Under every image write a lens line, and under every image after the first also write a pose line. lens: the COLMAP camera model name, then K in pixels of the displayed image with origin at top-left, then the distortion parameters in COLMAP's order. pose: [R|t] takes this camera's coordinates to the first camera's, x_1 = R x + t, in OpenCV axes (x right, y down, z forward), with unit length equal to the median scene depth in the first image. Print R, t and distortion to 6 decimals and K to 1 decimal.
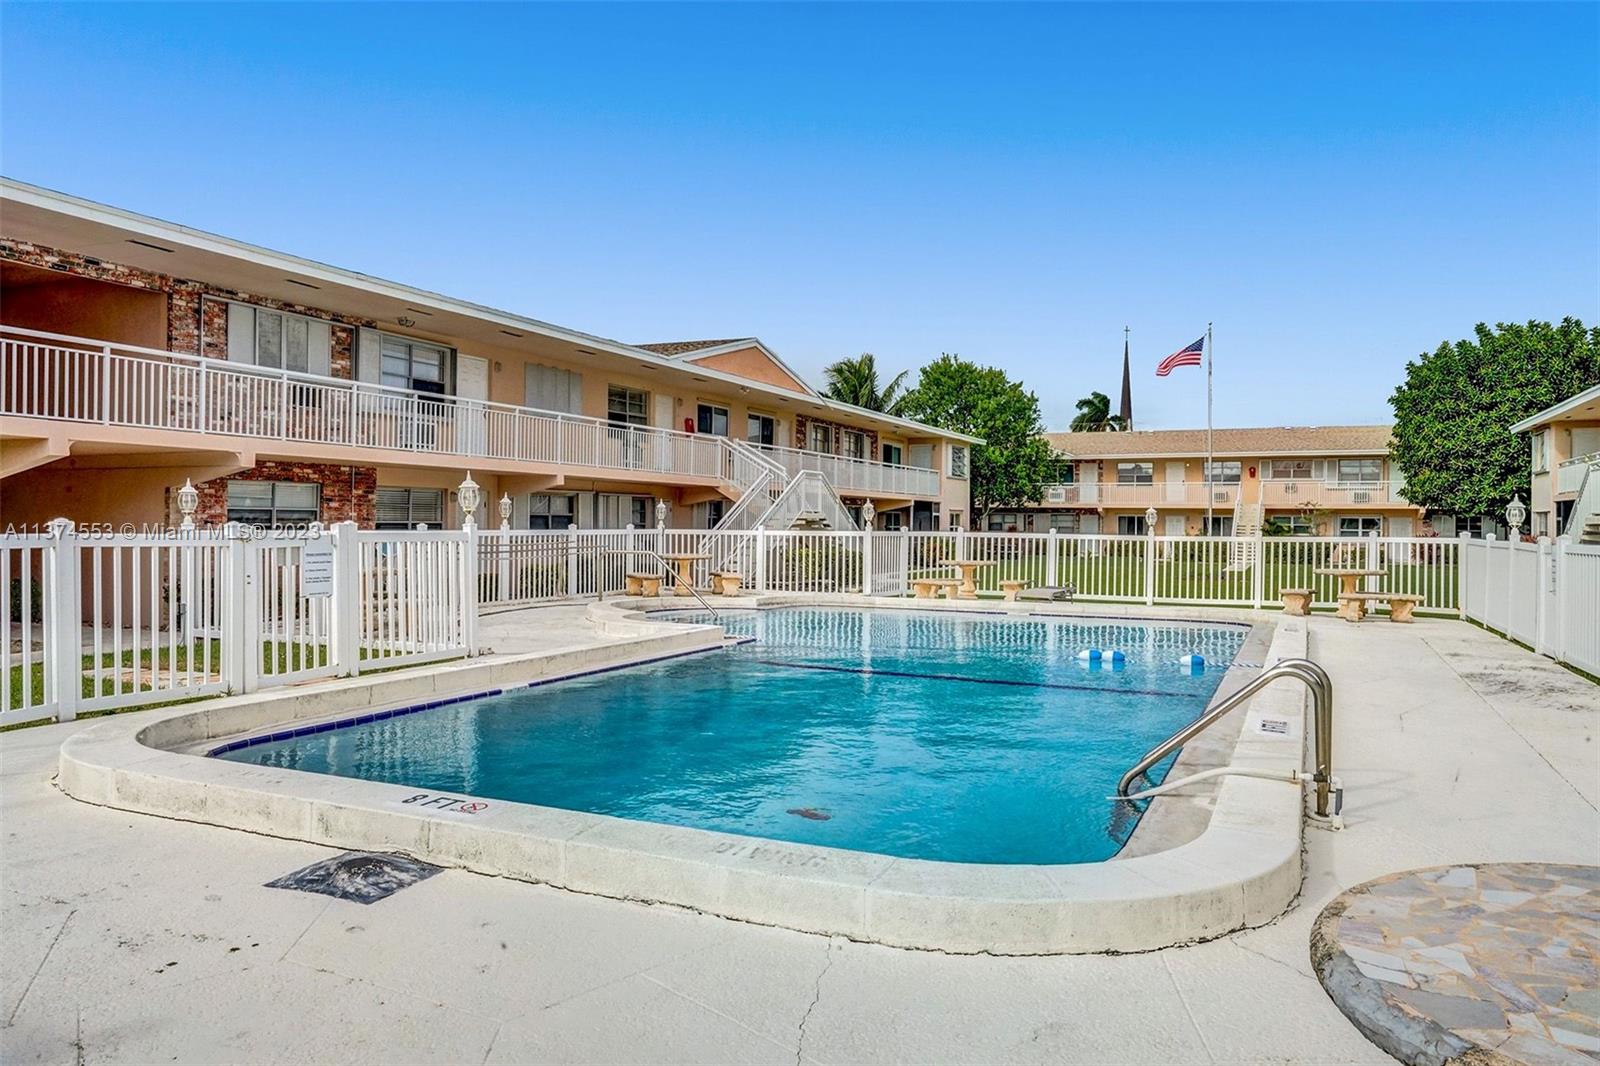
lens RADIAL K [[1118.2, 0, 800.0], [0, 1118.2, 533.0], [0, 0, 1]] dist [-0.046708, 0.001052]
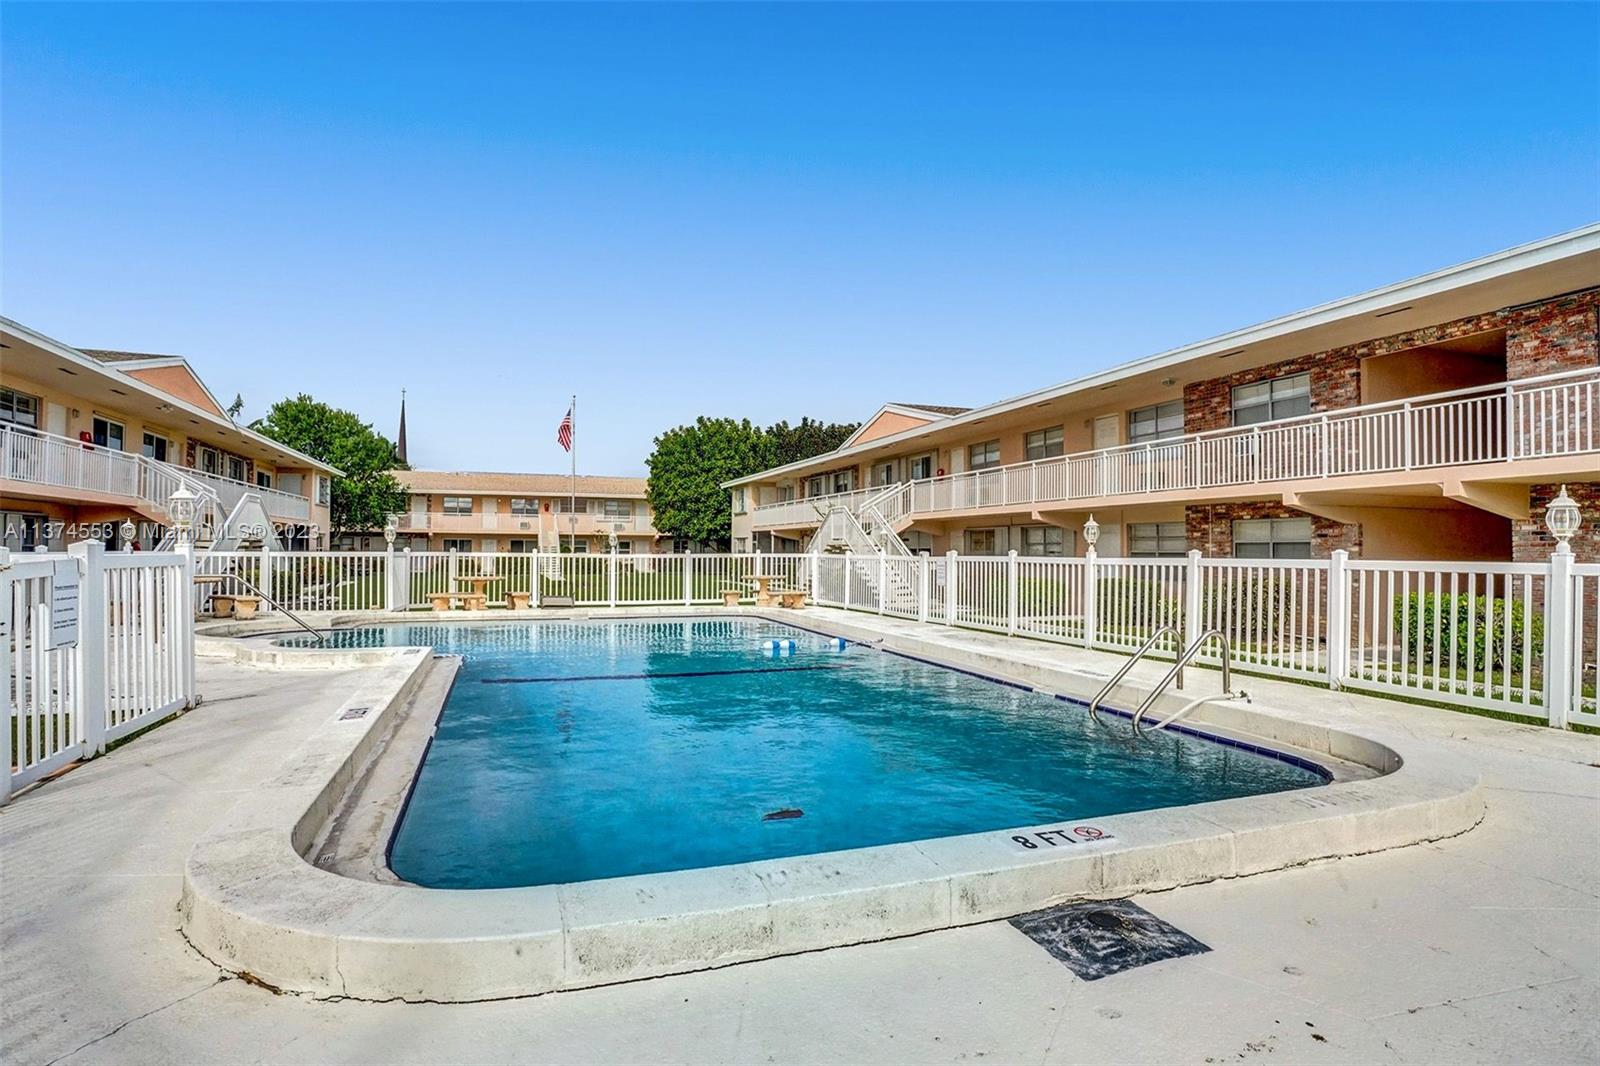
lens RADIAL K [[825.9, 0, 800.3], [0, 825.9, 554.2], [0, 0, 1]] dist [-0.004708, 0.000416]
pose [[0.719054, -0.007357, 0.694915, -0.096468], [0.005190, 0.999973, 0.005217, -0.001028], [-0.694935, -0.000145, 0.719073, 0.062150]]
